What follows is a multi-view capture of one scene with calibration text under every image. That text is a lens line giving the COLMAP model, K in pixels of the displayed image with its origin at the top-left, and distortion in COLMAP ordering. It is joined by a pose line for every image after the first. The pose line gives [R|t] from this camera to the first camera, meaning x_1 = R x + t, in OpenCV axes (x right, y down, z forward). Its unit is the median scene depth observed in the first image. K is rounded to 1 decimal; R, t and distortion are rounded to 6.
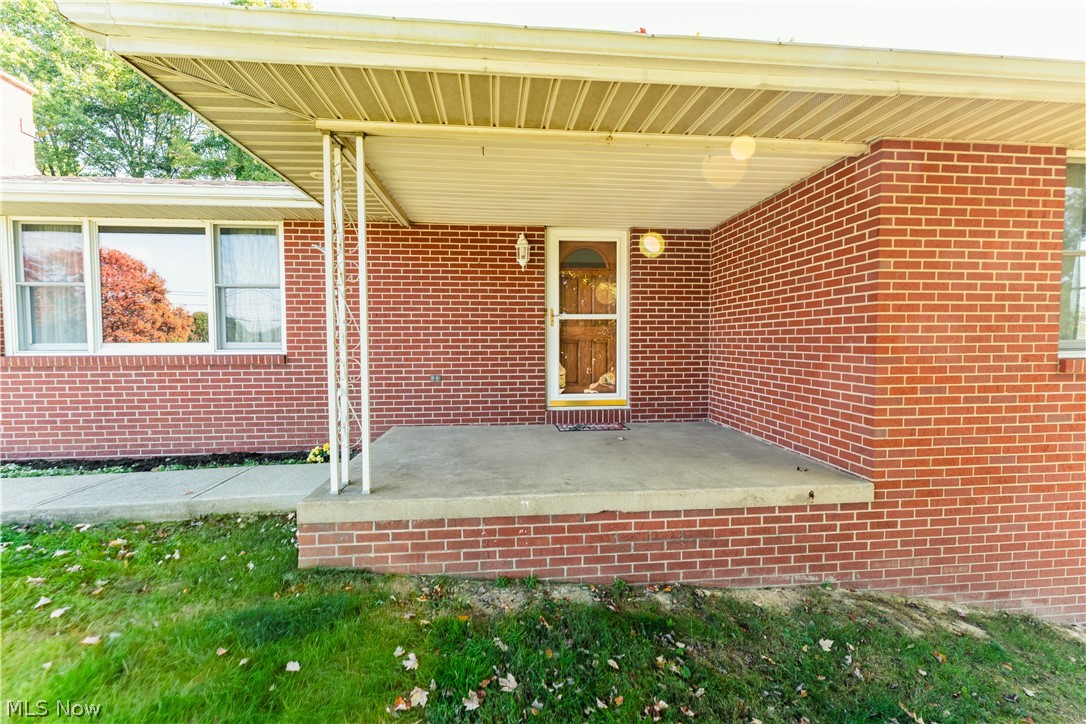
lens RADIAL K [[443.7, 0, 549.1], [0, 443.7, 359.9], [0, 0, 1]] dist [0.001186, 0.001494]
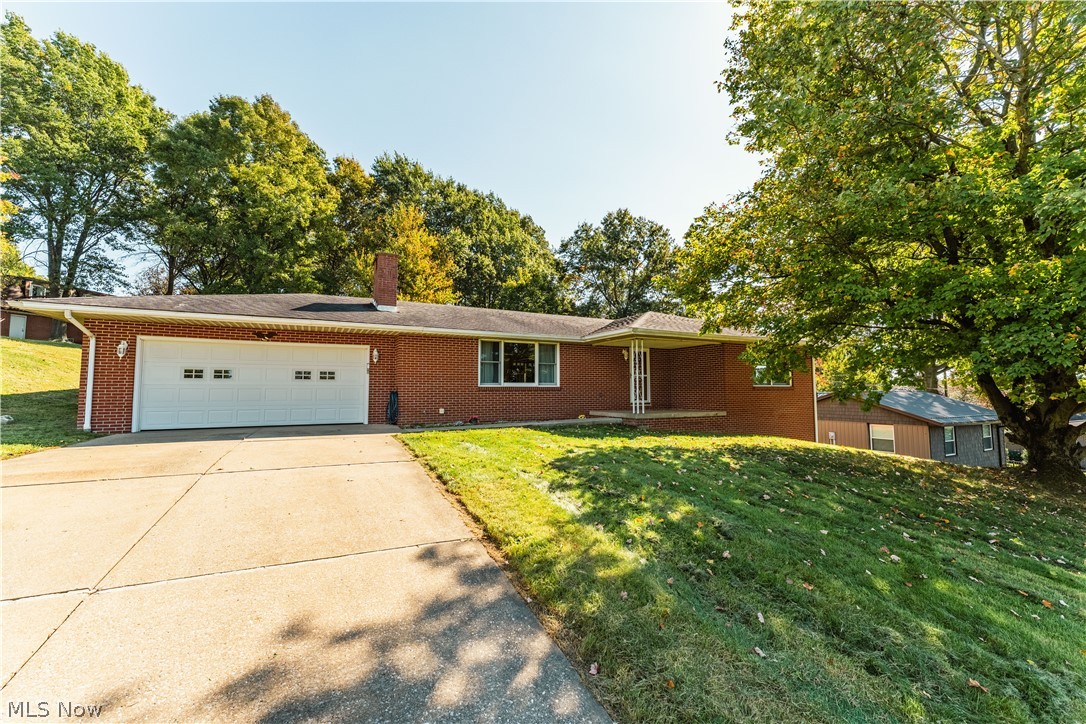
lens RADIAL K [[443.7, 0, 542.3], [0, 443.7, 368.0], [0, 0, 1]] dist [0.001186, 0.001494]
pose [[0.927441, 0.020063, 0.373431, -2.838345], [0.019394, 0.994636, -0.101604, 0.253058], [-0.373466, 0.101474, 0.922077, -2.654773]]
